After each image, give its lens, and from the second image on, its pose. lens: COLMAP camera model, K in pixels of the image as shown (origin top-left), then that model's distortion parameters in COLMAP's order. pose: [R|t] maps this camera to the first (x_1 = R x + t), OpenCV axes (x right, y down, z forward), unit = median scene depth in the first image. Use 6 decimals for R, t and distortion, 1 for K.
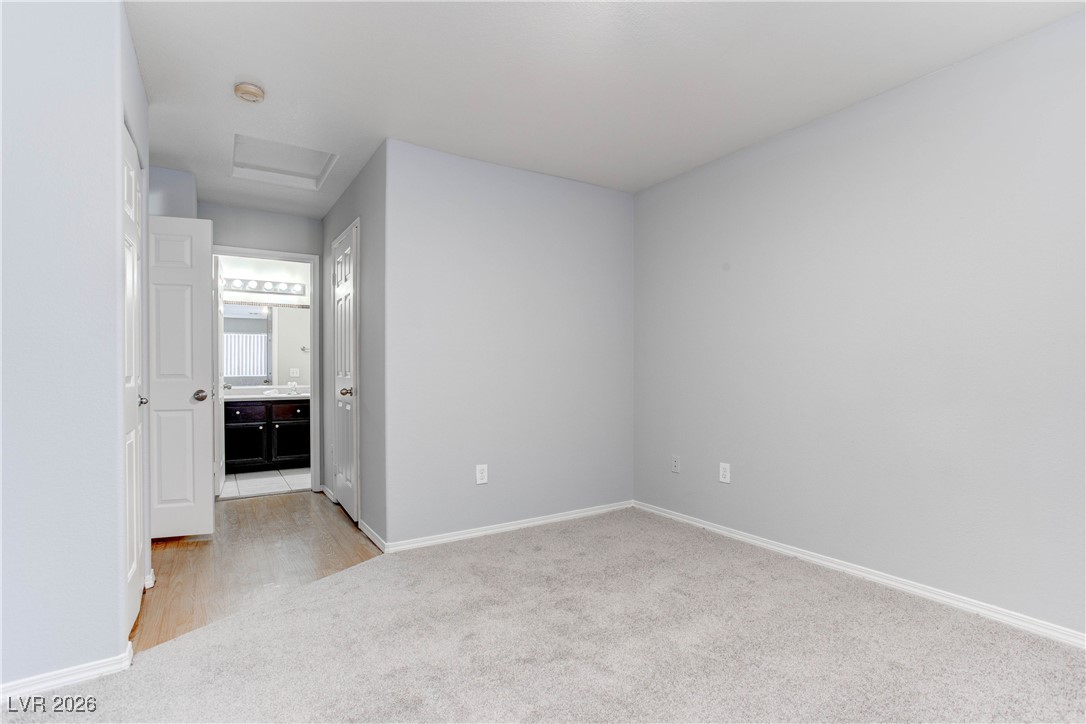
lens RADIAL K [[531.3, 0, 547.1], [0, 531.3, 366.8], [0, 0, 1]] dist [-0.041487, 0.021723]
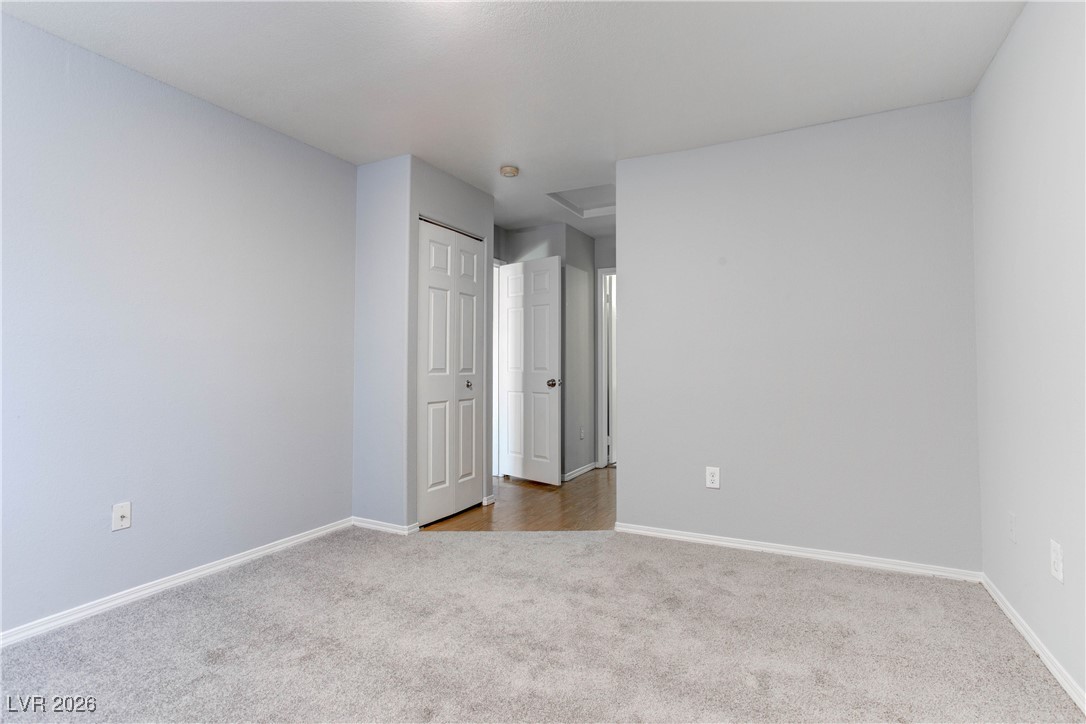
lens RADIAL K [[531.3, 0, 543.7], [0, 531.3, 362.0], [0, 0, 1]] dist [-0.041487, 0.021723]
pose [[0.480471, -0.006365, -0.876988, 0.686114], [0.009753, 0.999951, -0.001914, 0.002573], [0.876957, -0.007633, 0.480509, 0.392828]]
